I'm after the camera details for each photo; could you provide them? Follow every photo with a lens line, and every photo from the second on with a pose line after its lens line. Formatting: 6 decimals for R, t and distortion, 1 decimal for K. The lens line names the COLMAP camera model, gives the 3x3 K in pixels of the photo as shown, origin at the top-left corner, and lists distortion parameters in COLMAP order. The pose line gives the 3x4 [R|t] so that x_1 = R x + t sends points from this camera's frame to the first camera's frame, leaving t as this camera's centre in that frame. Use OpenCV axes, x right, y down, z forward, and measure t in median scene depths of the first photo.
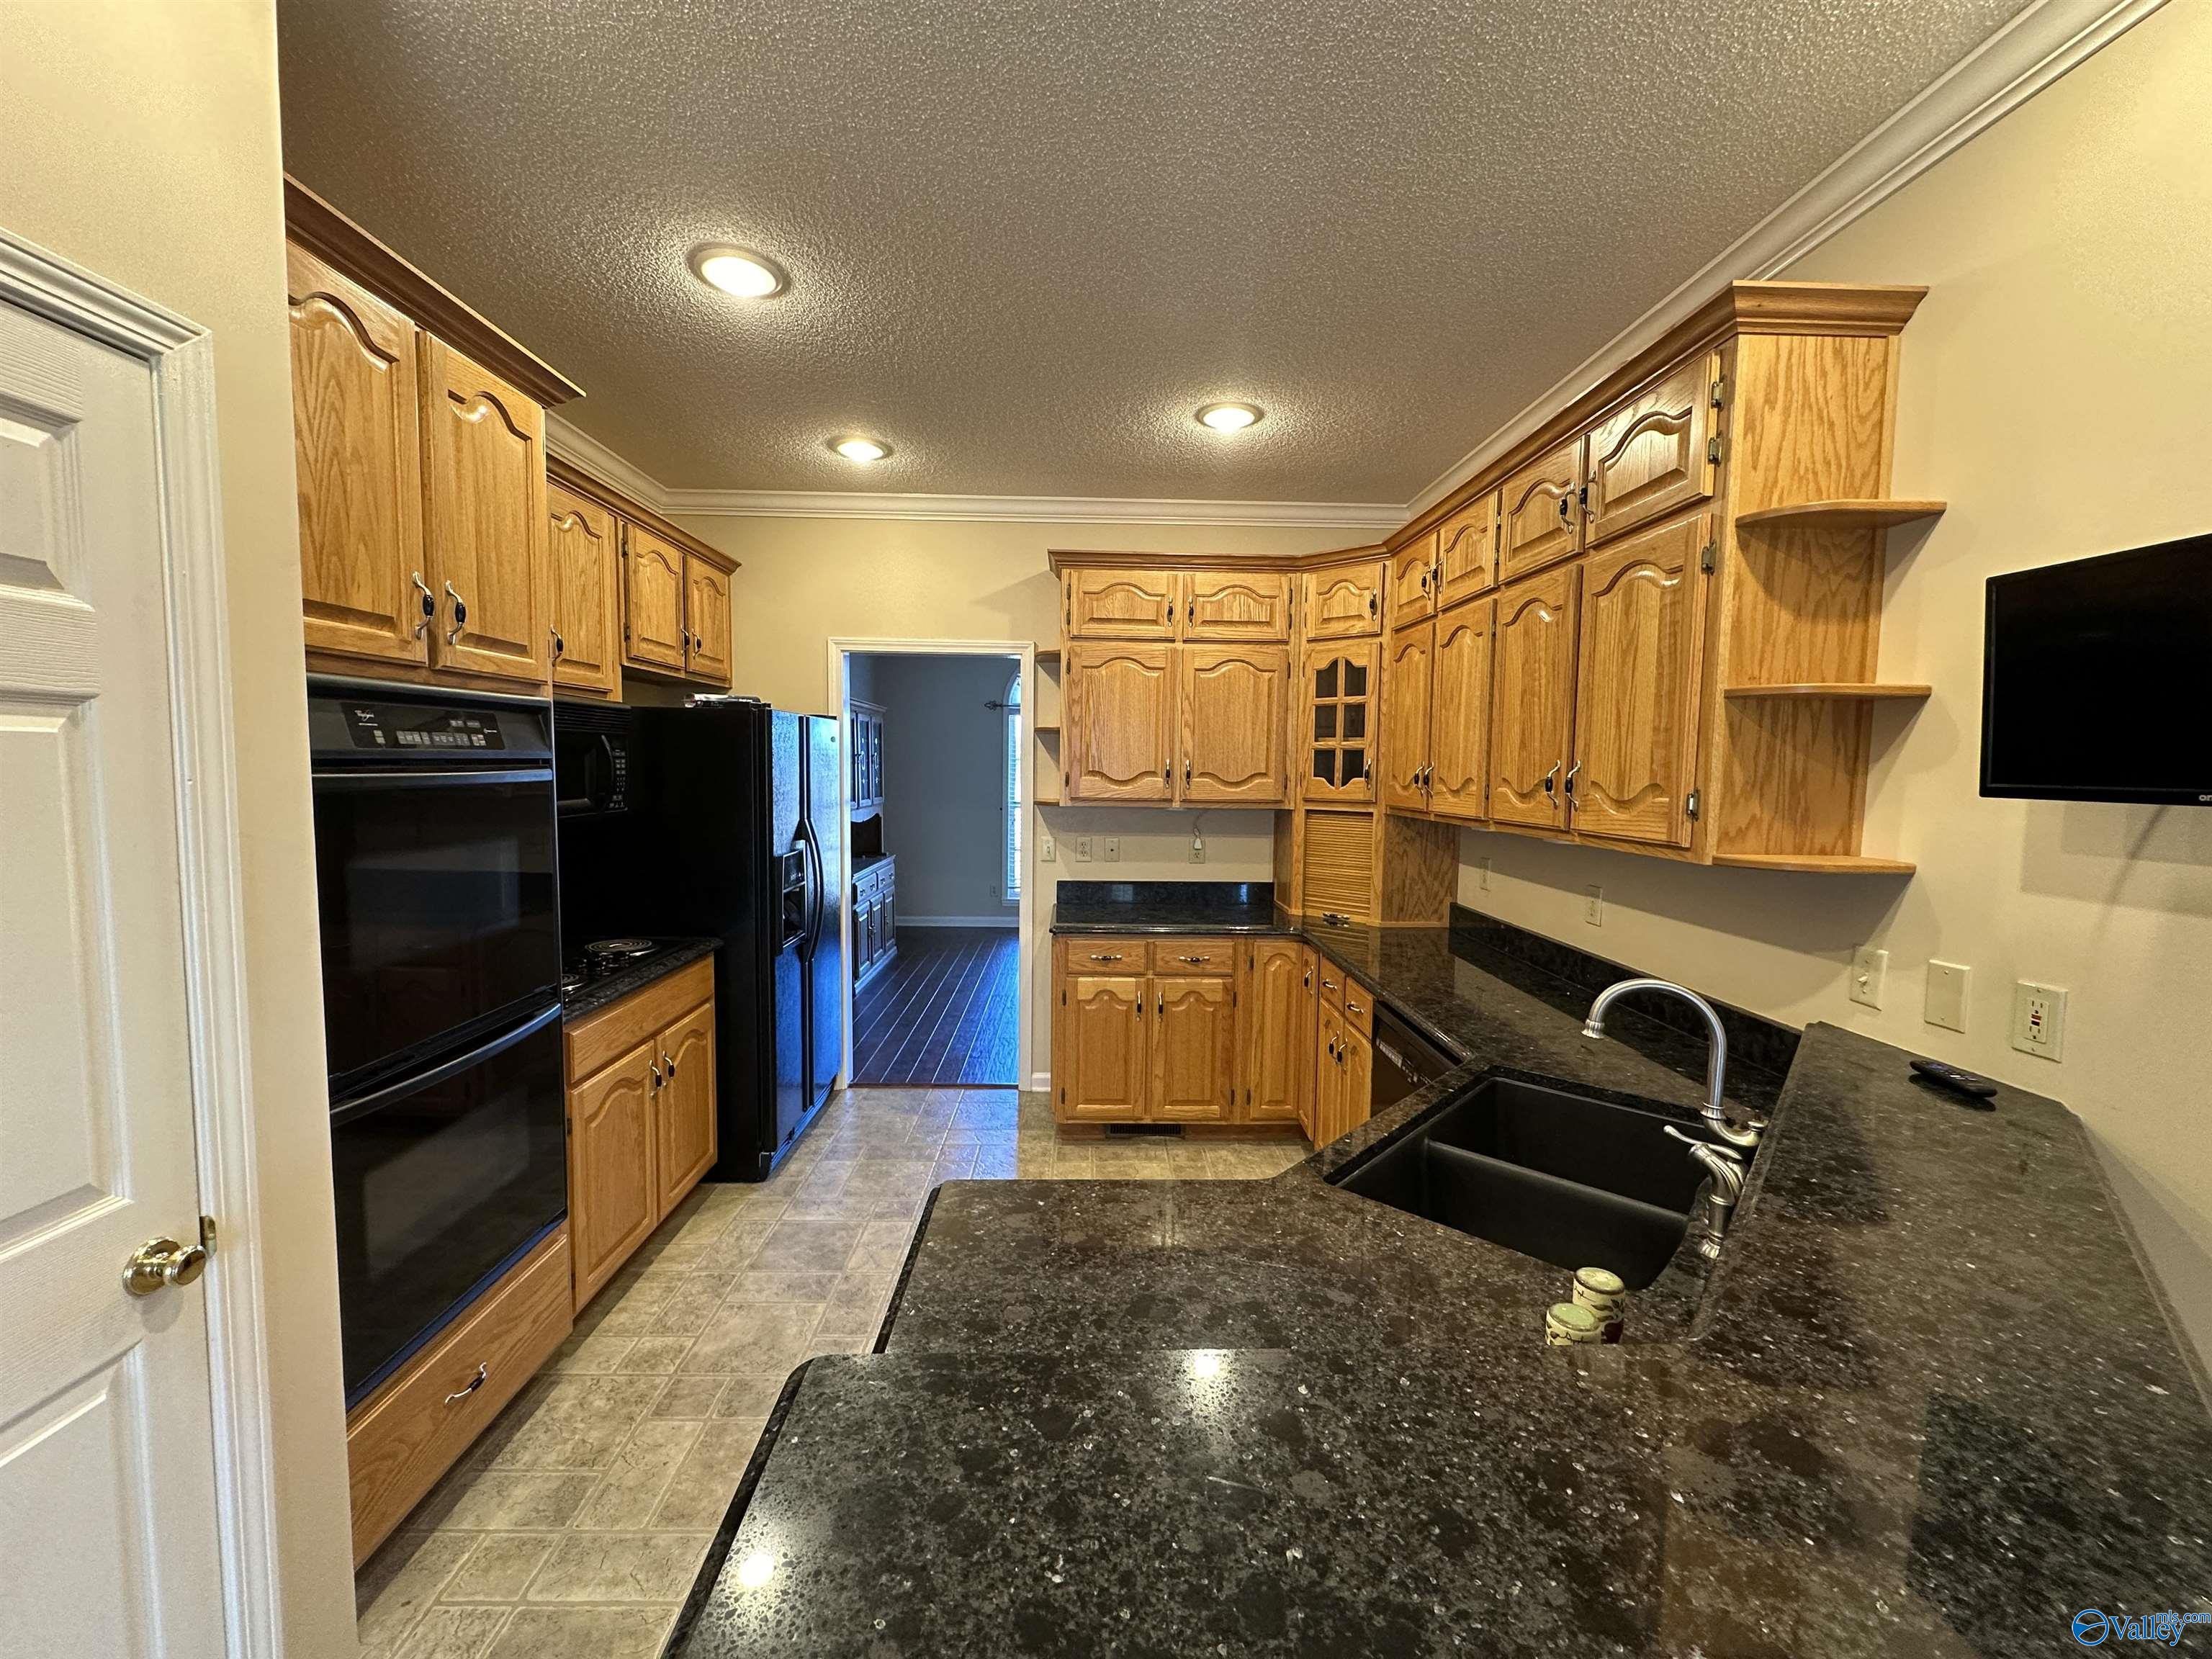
lens RADIAL K [[881.4, 0, 1105.4], [0, 881.4, 828.8], [0, 0, 1]] dist [-0.003669, 0.000569]
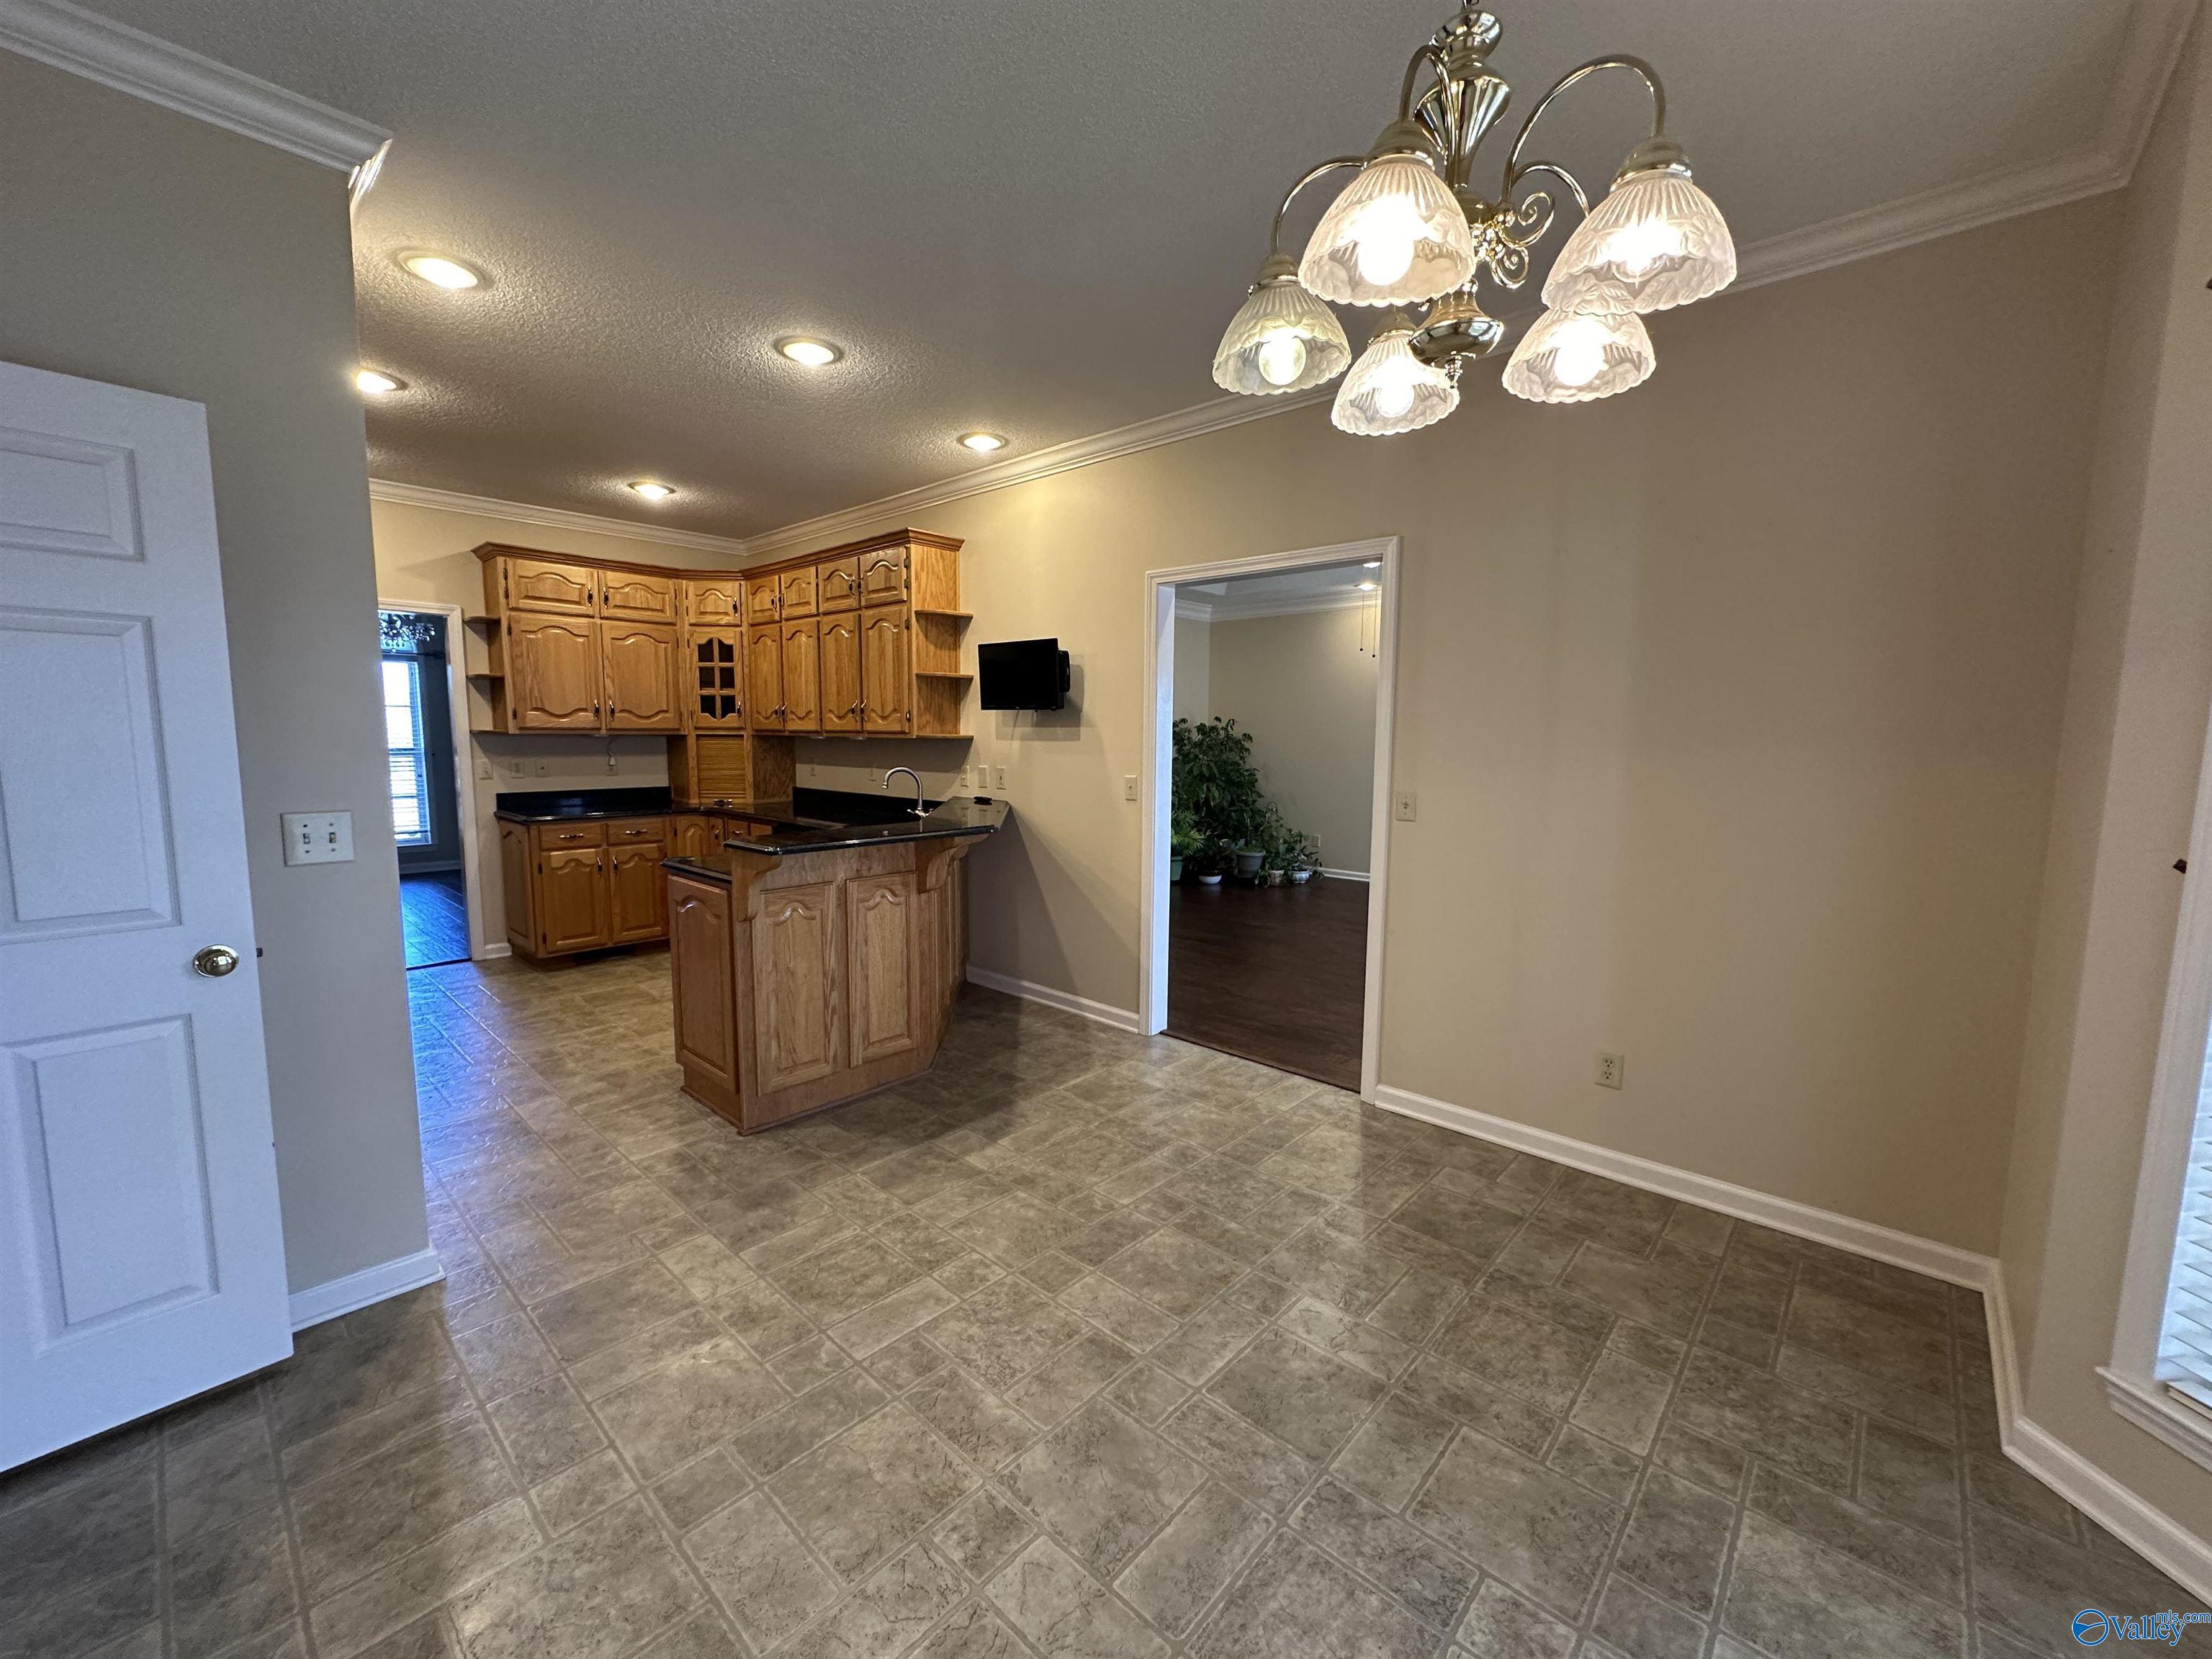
lens RADIAL K [[881.4, 0, 1105.4], [0, 881.4, 828.8], [0, 0, 1]] dist [-0.003669, 0.000569]
pose [[0.692267, -0.087380, 0.716332, -0.506907], [0.052590, 0.996111, 0.070685, 0.091645], [-0.719723, -0.011261, 0.694170, -0.757156]]
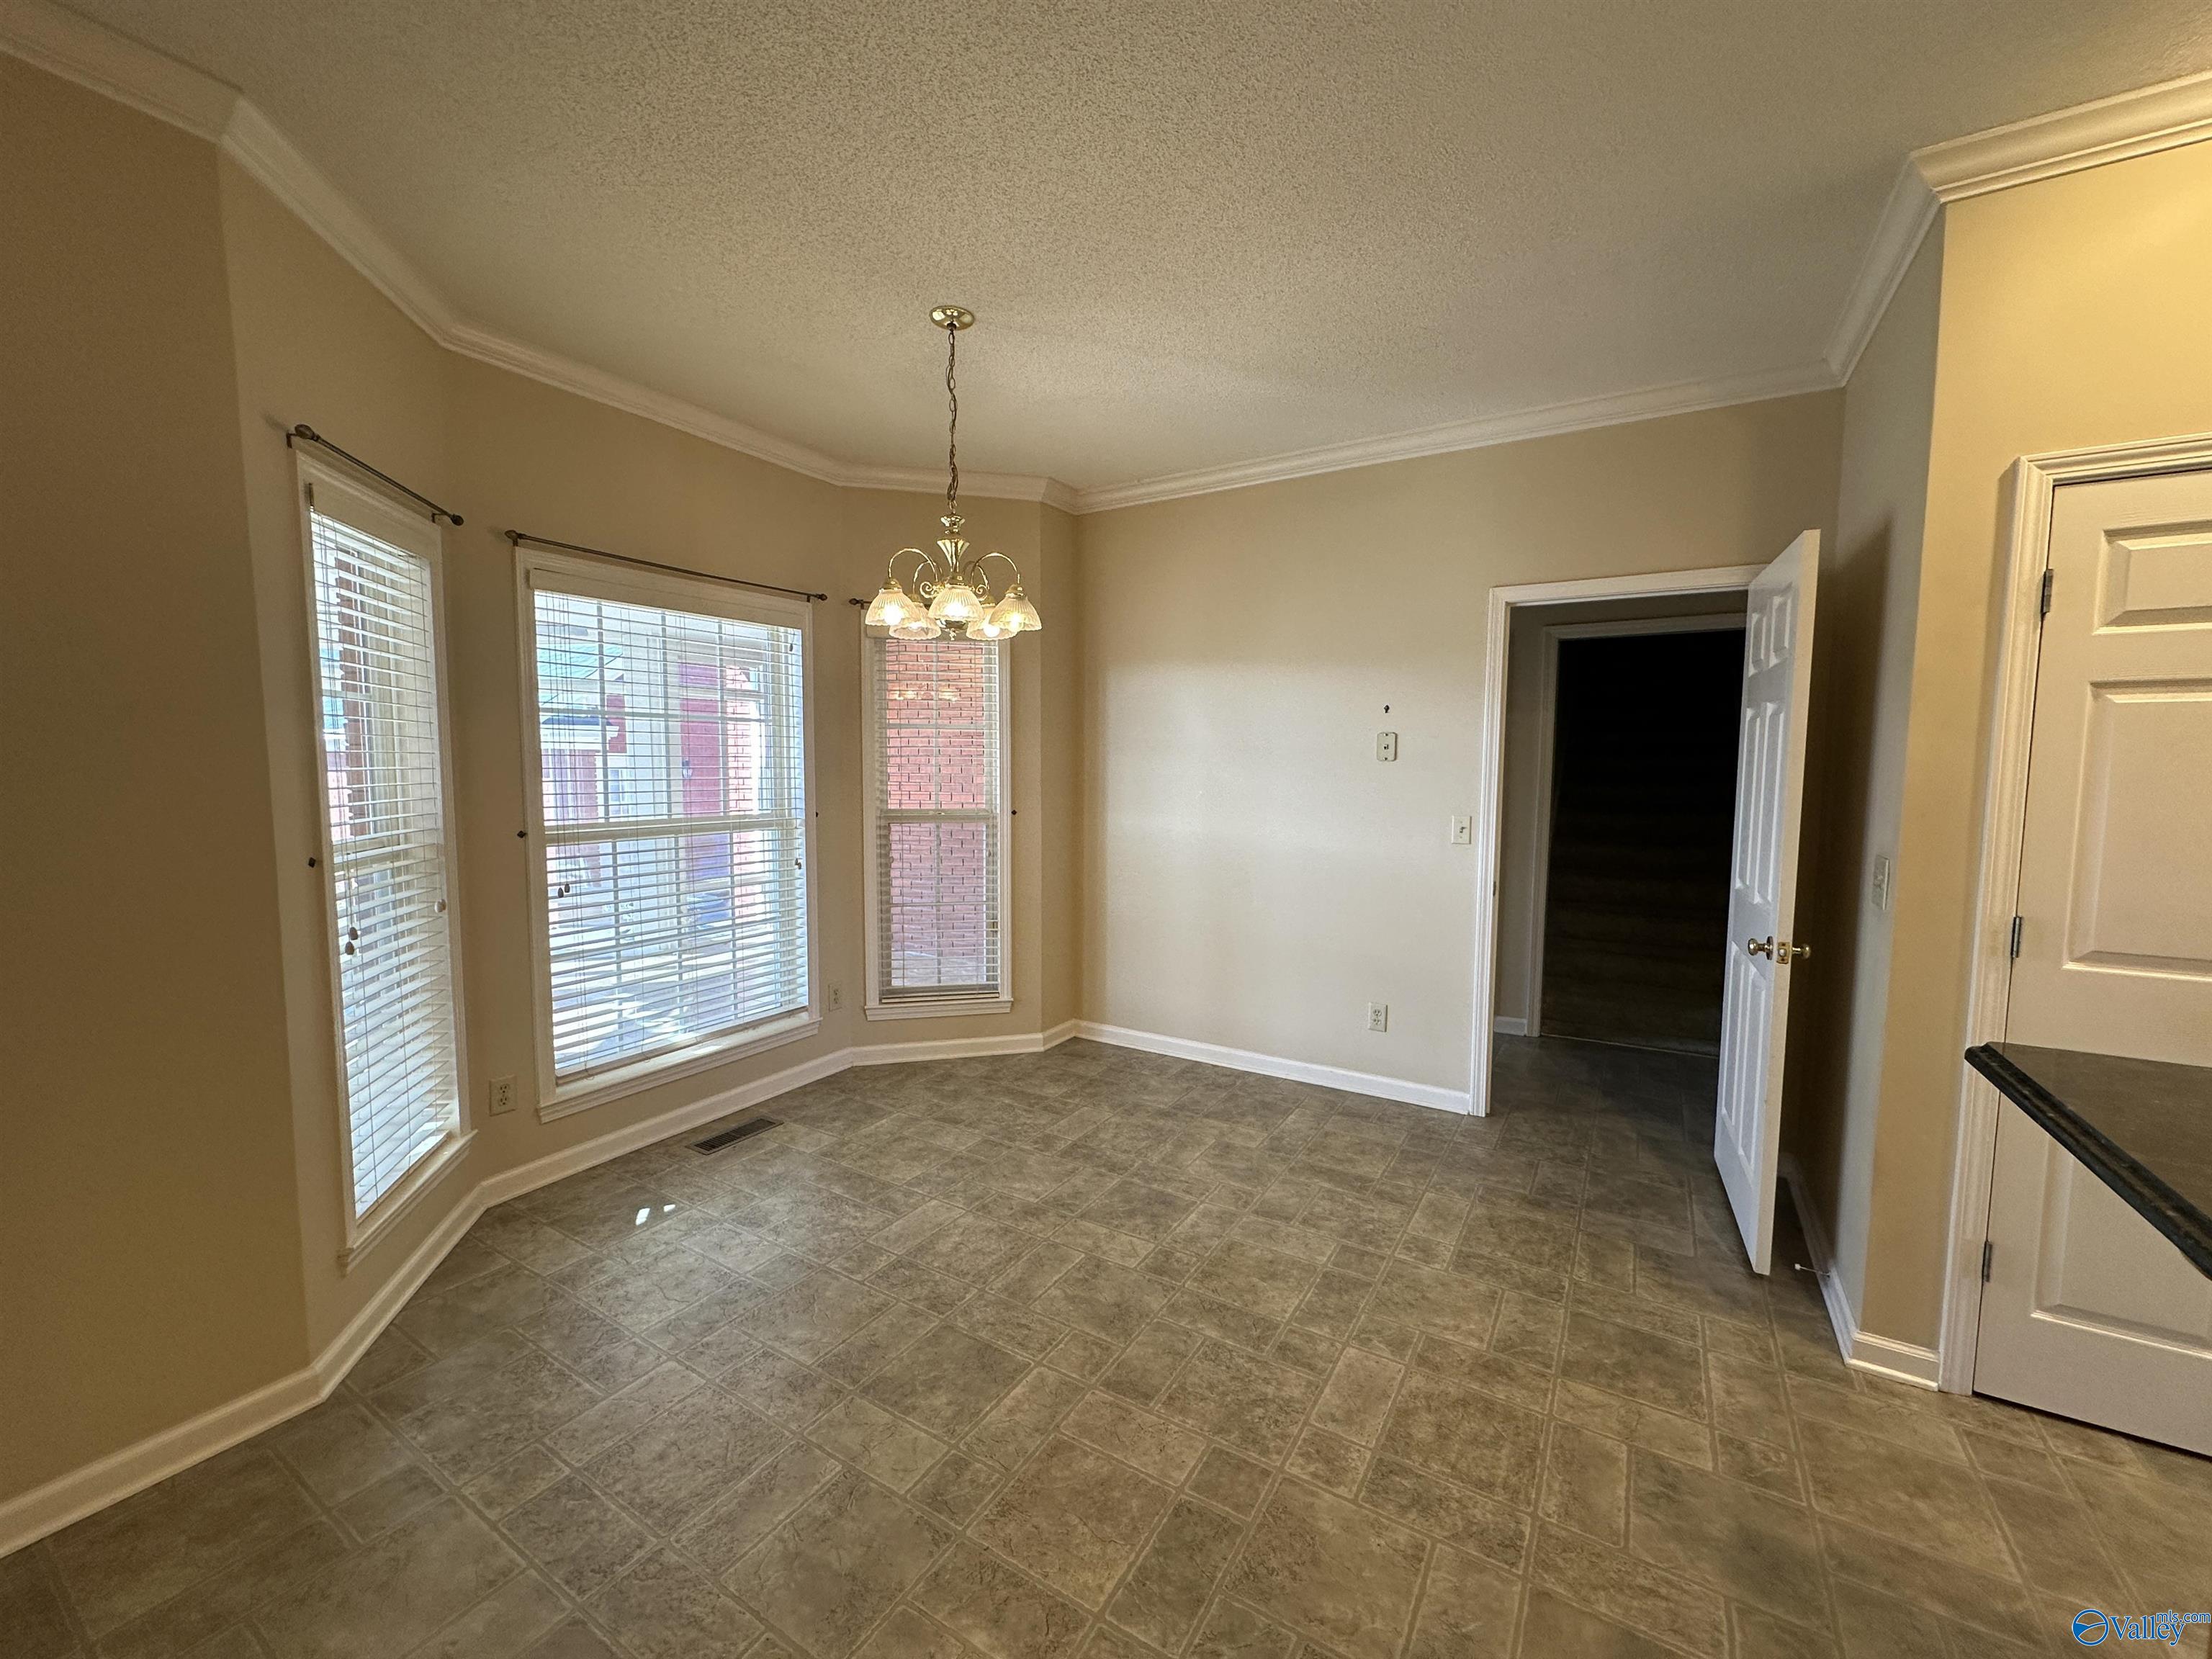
lens RADIAL K [[881.4, 0, 1105.4], [0, 881.4, 828.8], [0, 0, 1]] dist [-0.003669, 0.000569]
pose [[-0.544726, 0.050151, -0.837113, 0.504326], [-0.072101, 0.991713, 0.106331, 0.040726], [0.835509, 0.118278, -0.536596, 0.008229]]
